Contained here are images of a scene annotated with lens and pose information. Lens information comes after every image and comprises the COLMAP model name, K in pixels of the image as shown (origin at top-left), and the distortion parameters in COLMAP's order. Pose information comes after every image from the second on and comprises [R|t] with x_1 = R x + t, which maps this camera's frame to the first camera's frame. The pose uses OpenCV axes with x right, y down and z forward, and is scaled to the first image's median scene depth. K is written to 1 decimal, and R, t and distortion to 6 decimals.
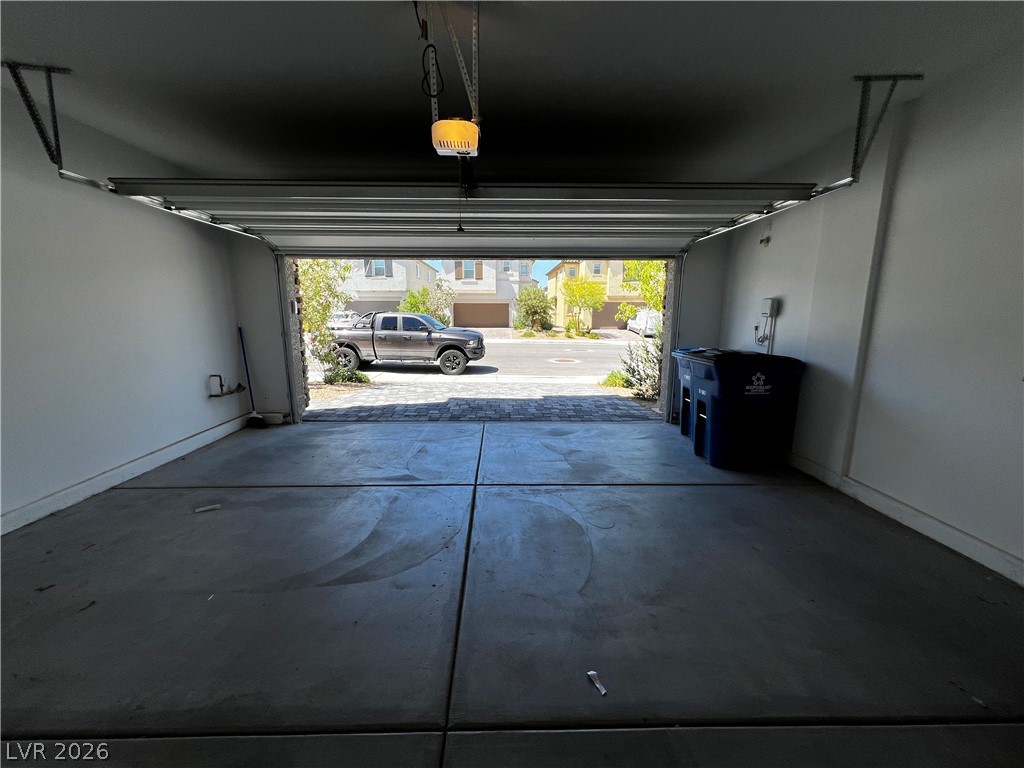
lens RADIAL K [[410.6, 0, 509.2], [0, 410.6, 383.8], [0, 0, 1]] dist [-0.004031, 0.001657]
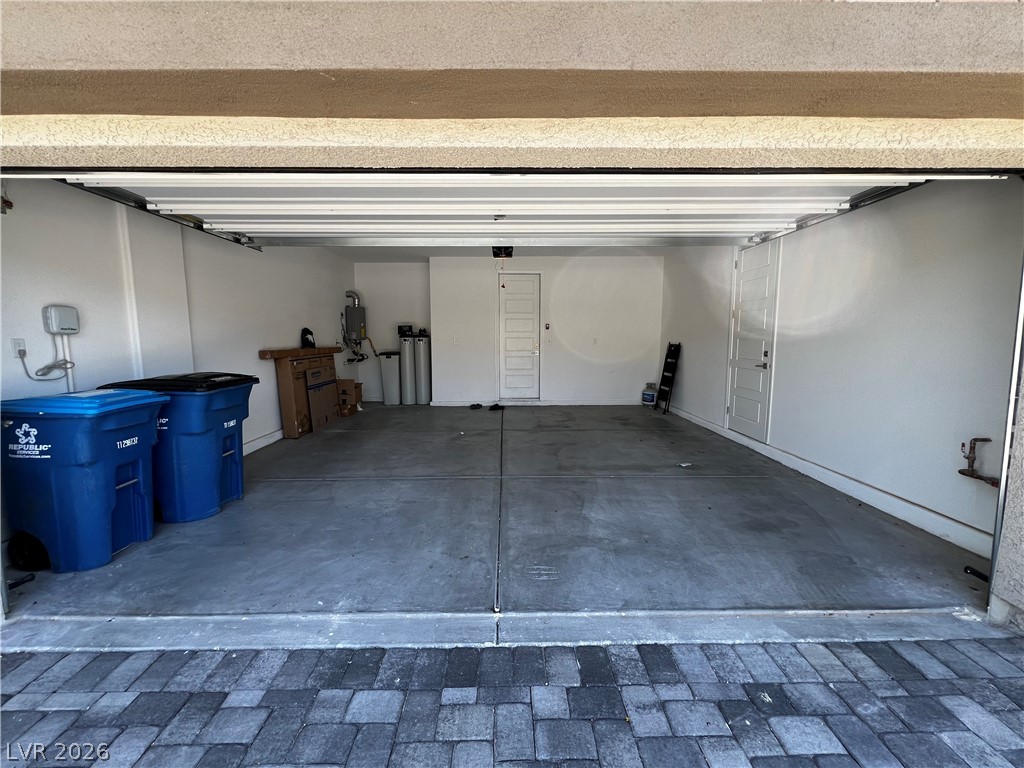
lens RADIAL K [[411.7, 0, 512.3], [0, 411.7, 382.1], [0, 0, 1]] dist [-0.000737, -0.000059]
pose [[-0.999887, -0.001588, 0.014954, -0.095864], [0.002592, 0.961329, 0.275391, -0.259471], [-0.014813, 0.275399, -0.961216, 1.580482]]
